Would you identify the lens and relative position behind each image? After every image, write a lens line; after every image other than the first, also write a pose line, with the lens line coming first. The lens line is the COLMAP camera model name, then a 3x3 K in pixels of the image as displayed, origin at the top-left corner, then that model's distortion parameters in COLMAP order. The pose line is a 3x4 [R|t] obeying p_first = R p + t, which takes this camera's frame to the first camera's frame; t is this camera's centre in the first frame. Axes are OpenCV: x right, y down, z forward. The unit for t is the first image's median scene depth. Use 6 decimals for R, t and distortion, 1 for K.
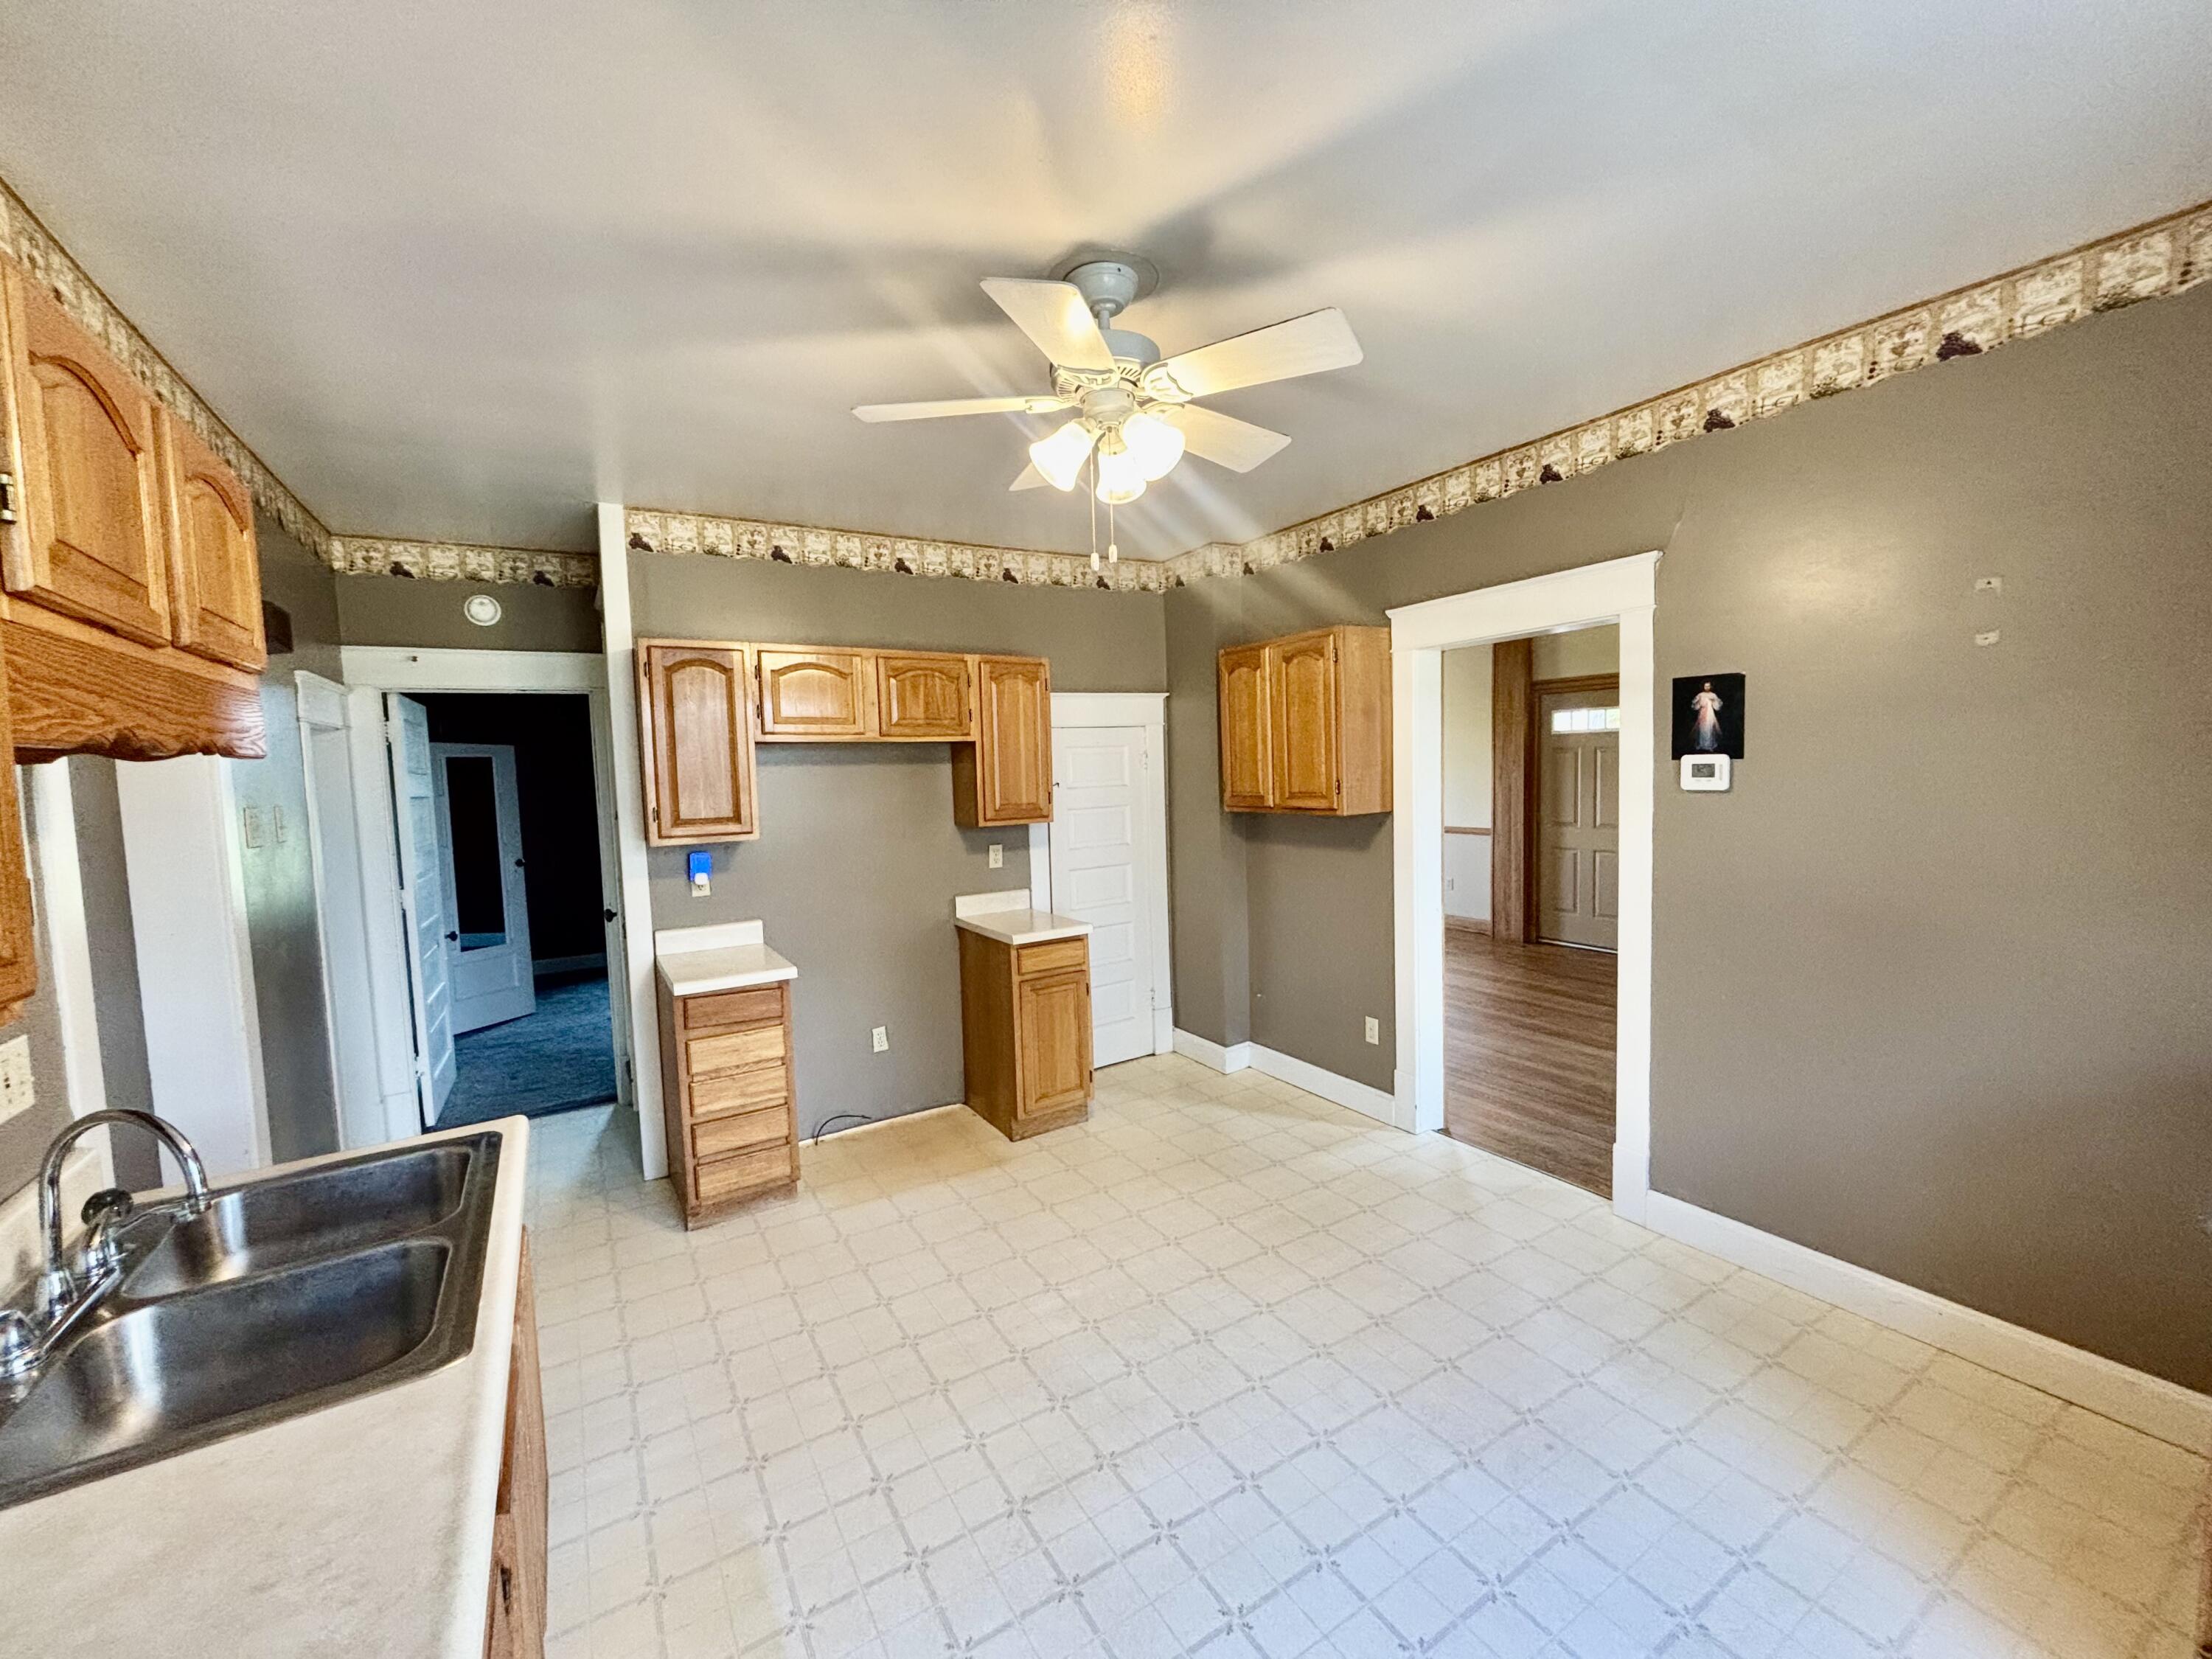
lens RADIAL K [[899.3, 0, 1100.4], [0, 899.3, 828.3], [0, 0, 1]] dist [0.013606, 0.000334]
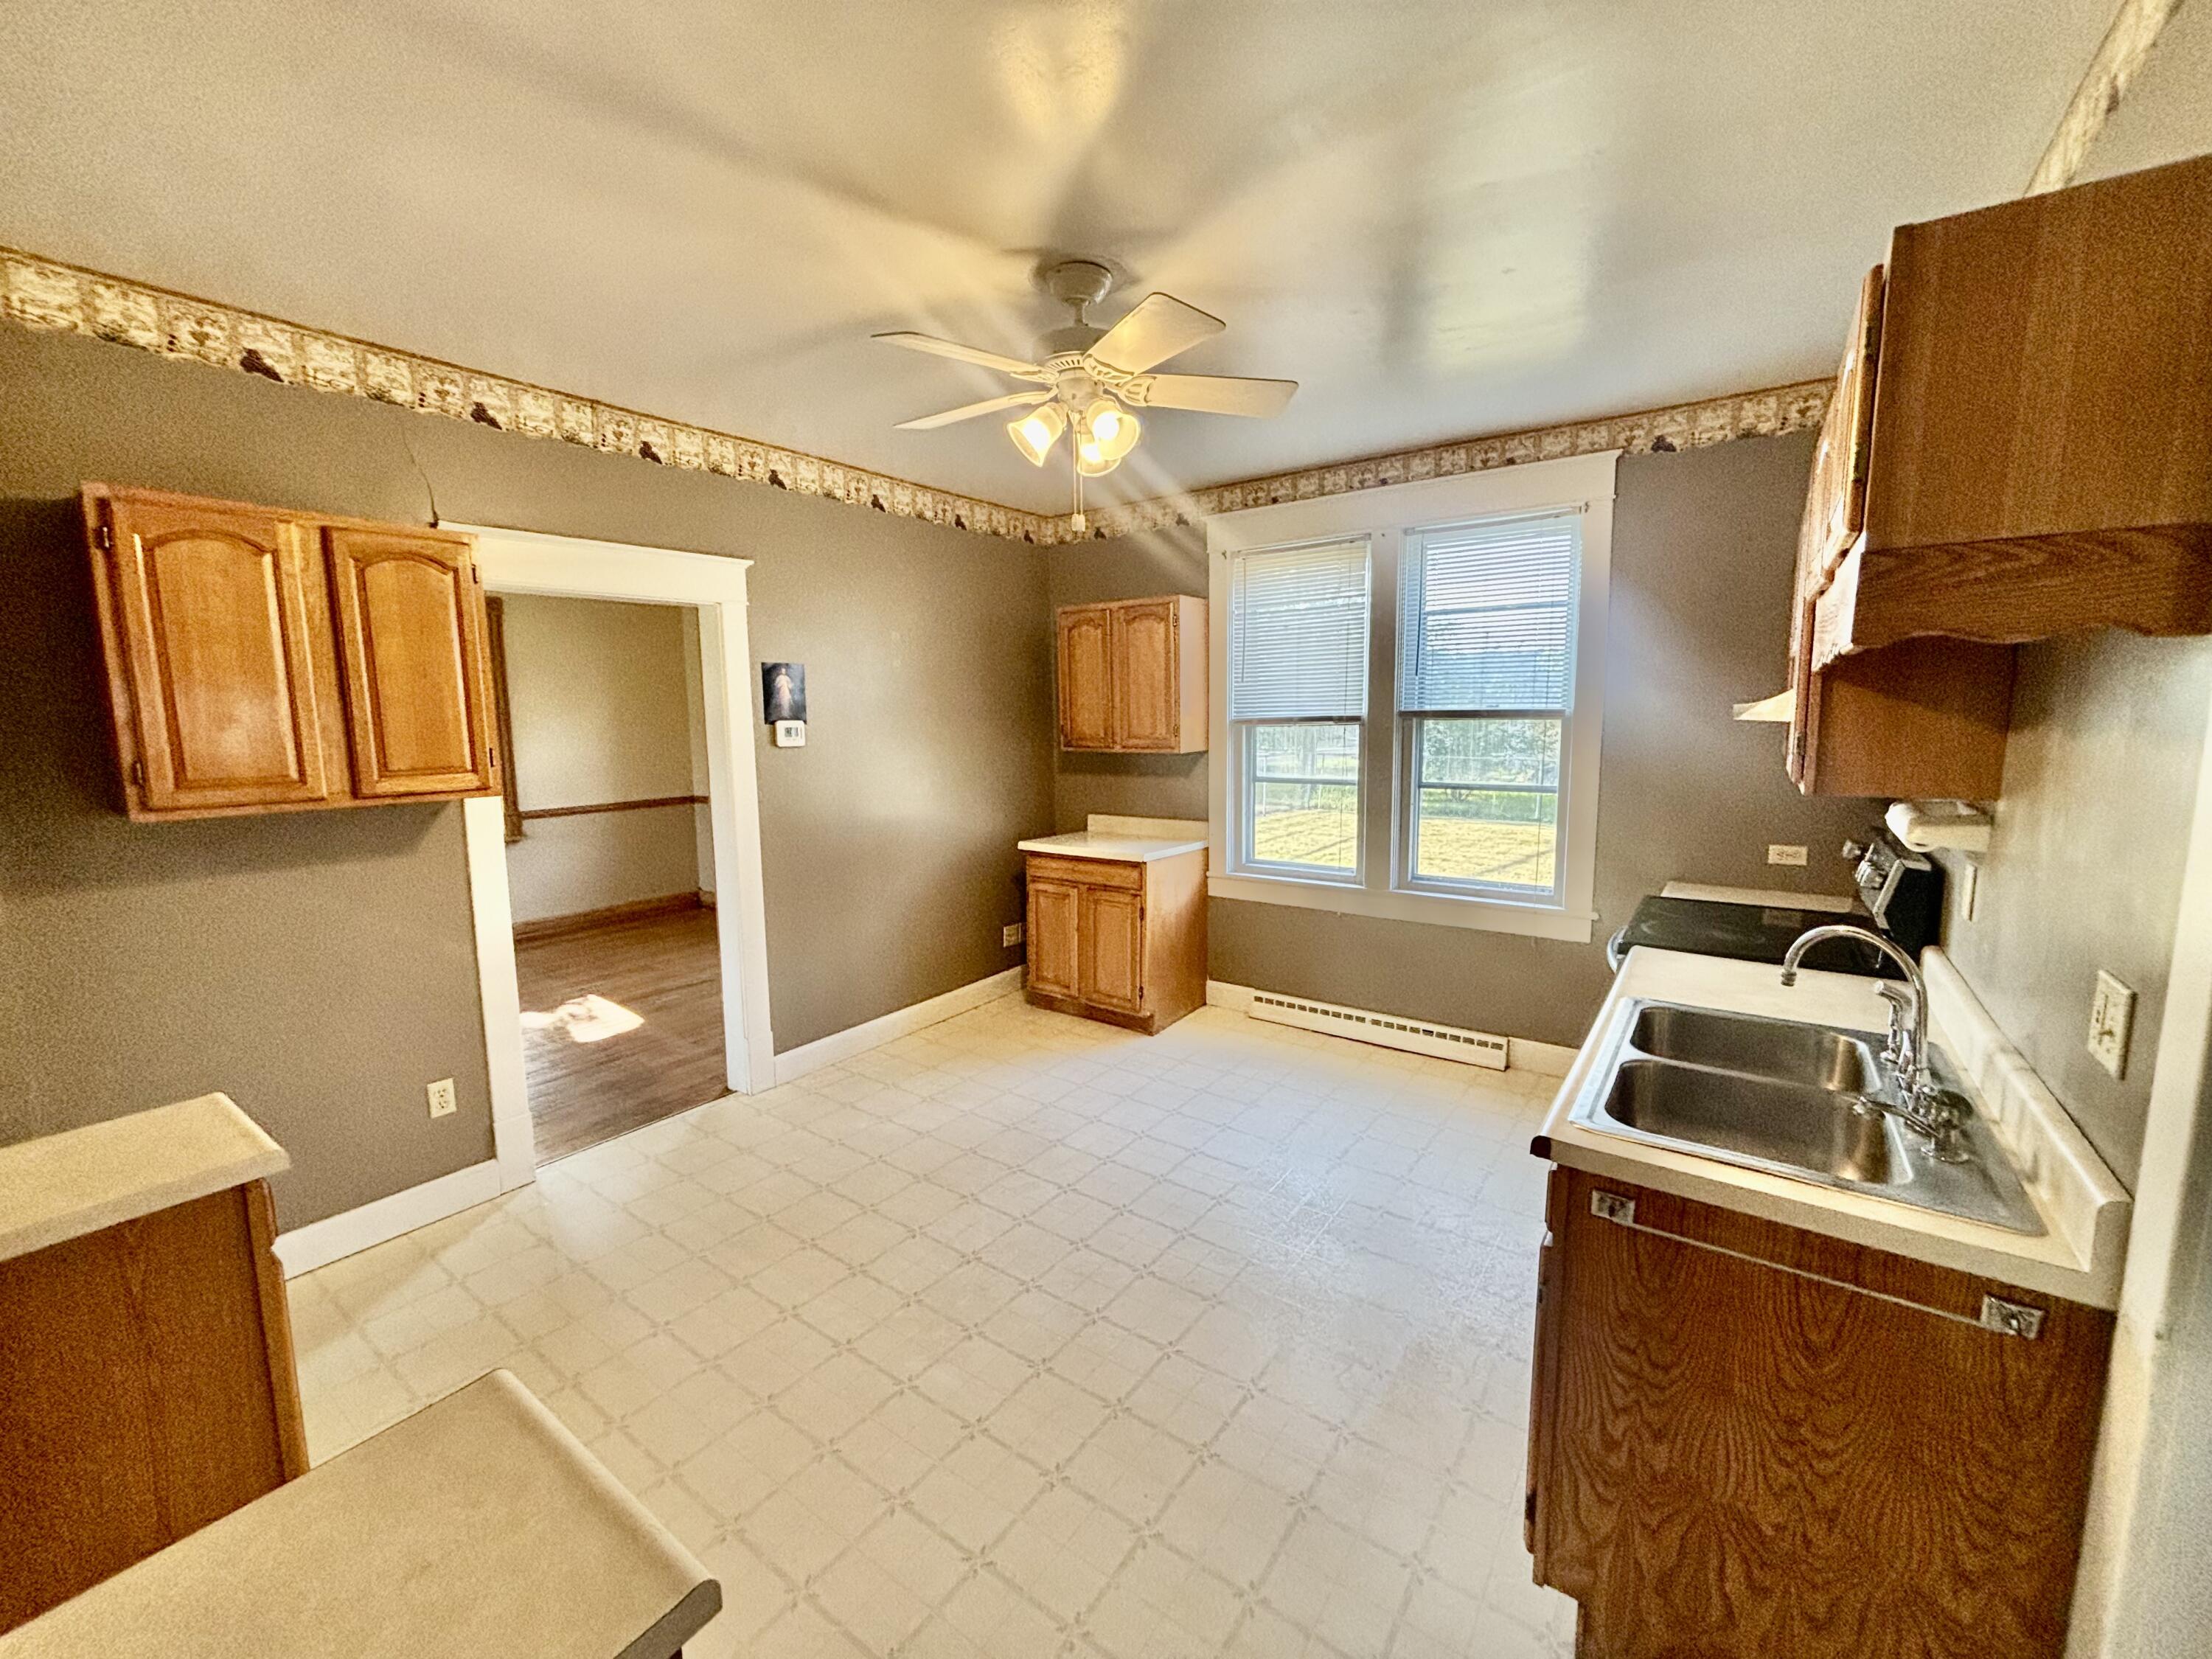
lens RADIAL K [[899.3, 0, 1108.3], [0, 899.3, 830.4], [0, 0, 1]] dist [0.013606, 0.000334]
pose [[-0.384764, -0.080930, 0.919460, -0.794184], [0.094016, 0.987531, 0.126264, -0.042093], [-0.918214, 0.135026, -0.372358, 1.066434]]
